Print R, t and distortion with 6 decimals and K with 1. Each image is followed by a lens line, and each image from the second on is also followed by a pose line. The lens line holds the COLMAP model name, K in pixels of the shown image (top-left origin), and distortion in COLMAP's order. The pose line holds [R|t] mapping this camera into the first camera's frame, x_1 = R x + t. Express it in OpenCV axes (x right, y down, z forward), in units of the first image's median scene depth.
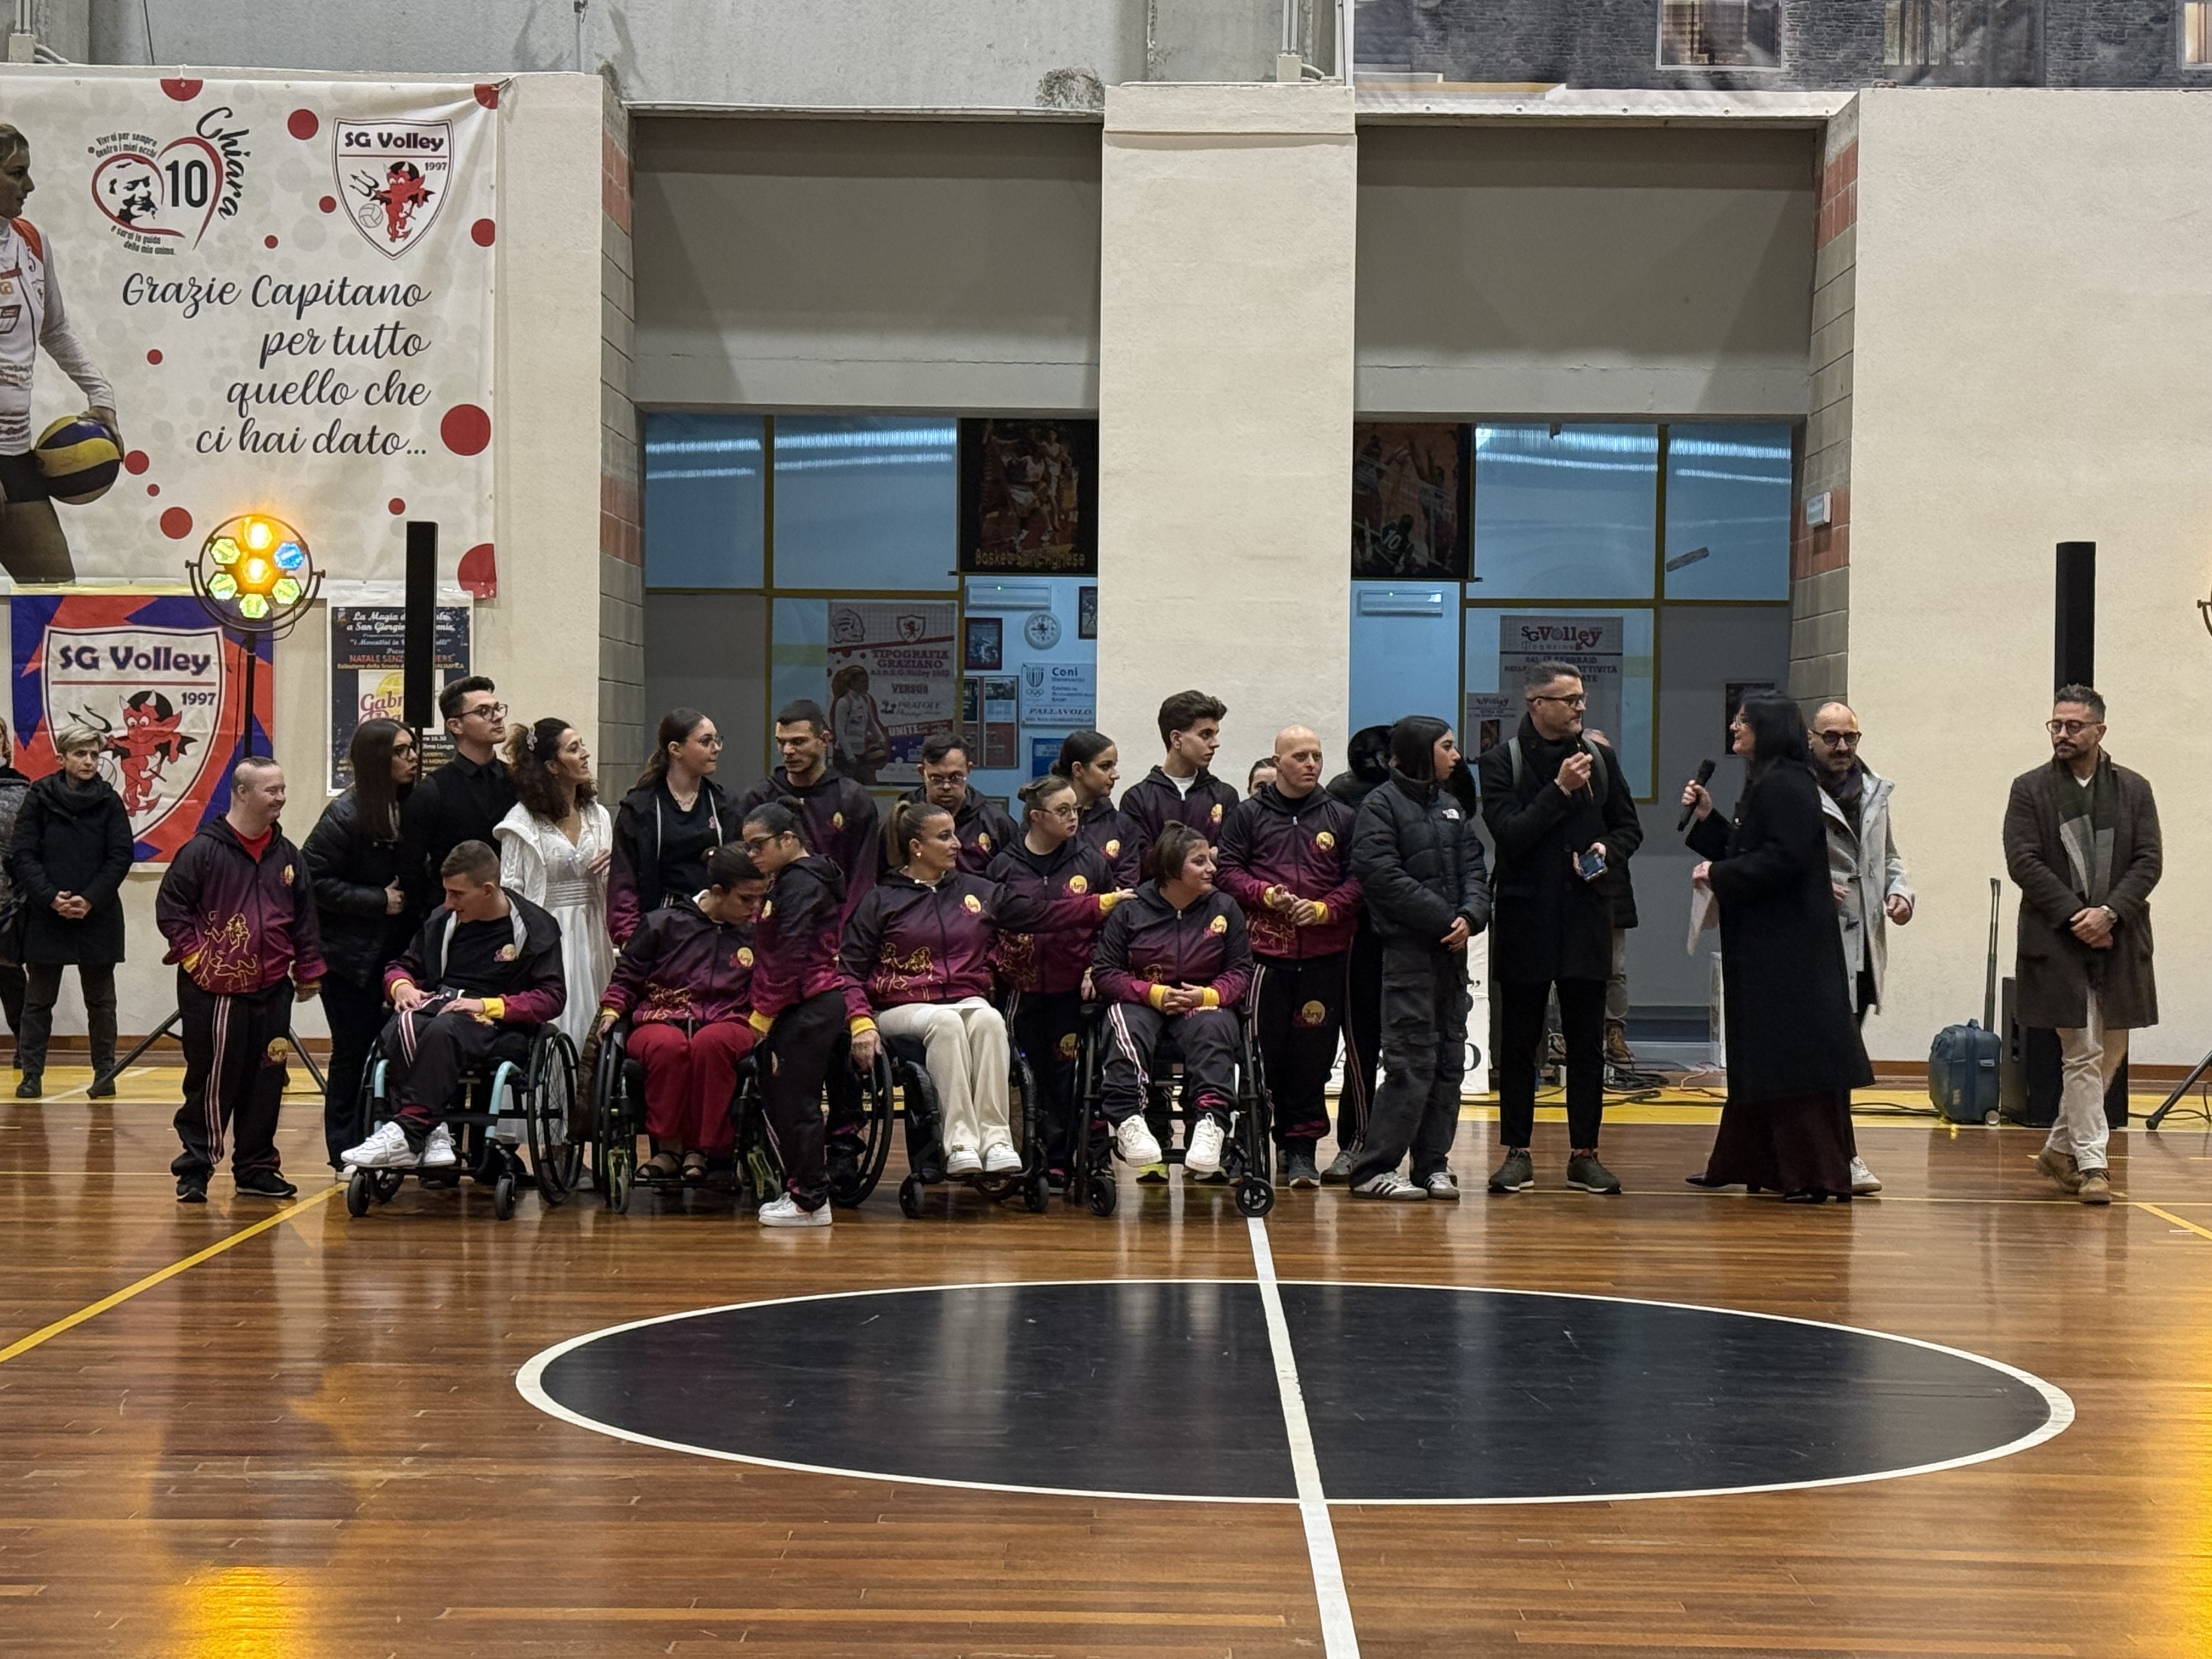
lens RADIAL K [[4174.8, 0, 1097.7], [0, 4174.8, 832.9], [0, 0, 1]] dist [0.131802, 0.000000]
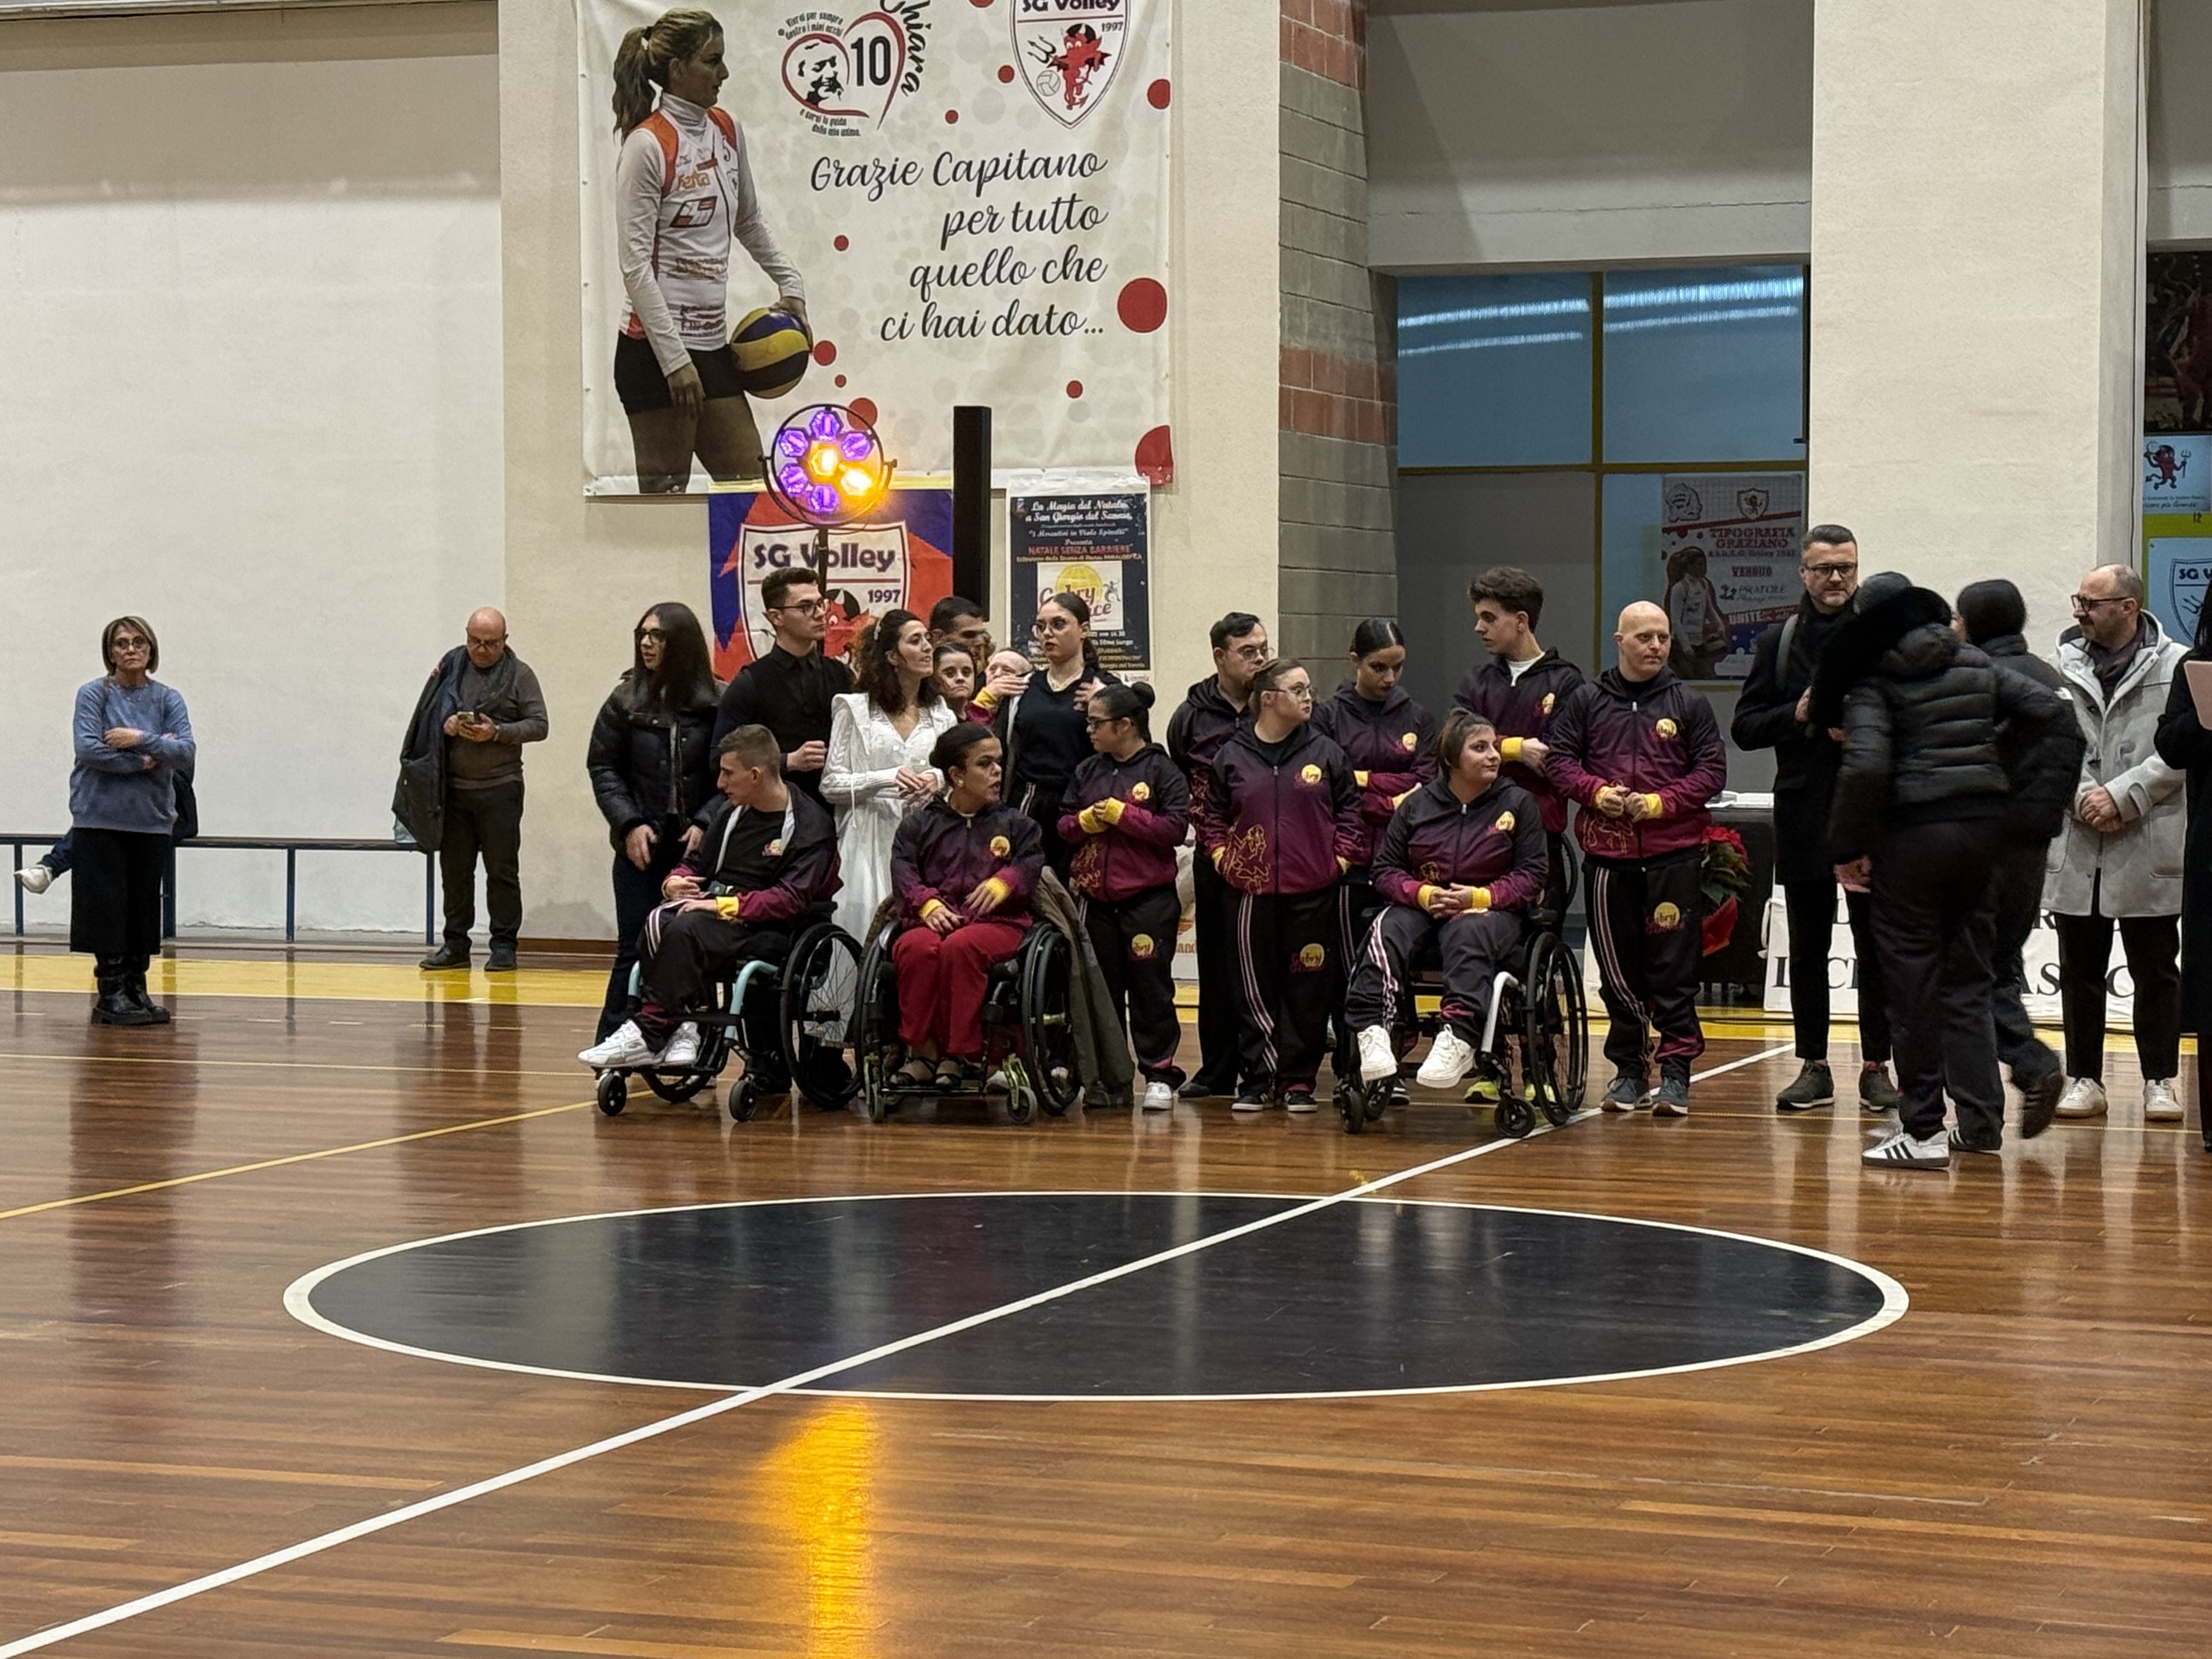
lens RADIAL K [[4704.6, 0, 1083.5], [0, 4704.6, 842.8], [0, 0, 1]] dist [0.133544, 0.000000]
pose [[0.939942, 0.001638, -0.341330, 0.198314], [0.005203, 0.999804, 0.019125, 0.004334], [0.341294, -0.019752, 0.939749, -0.002731]]
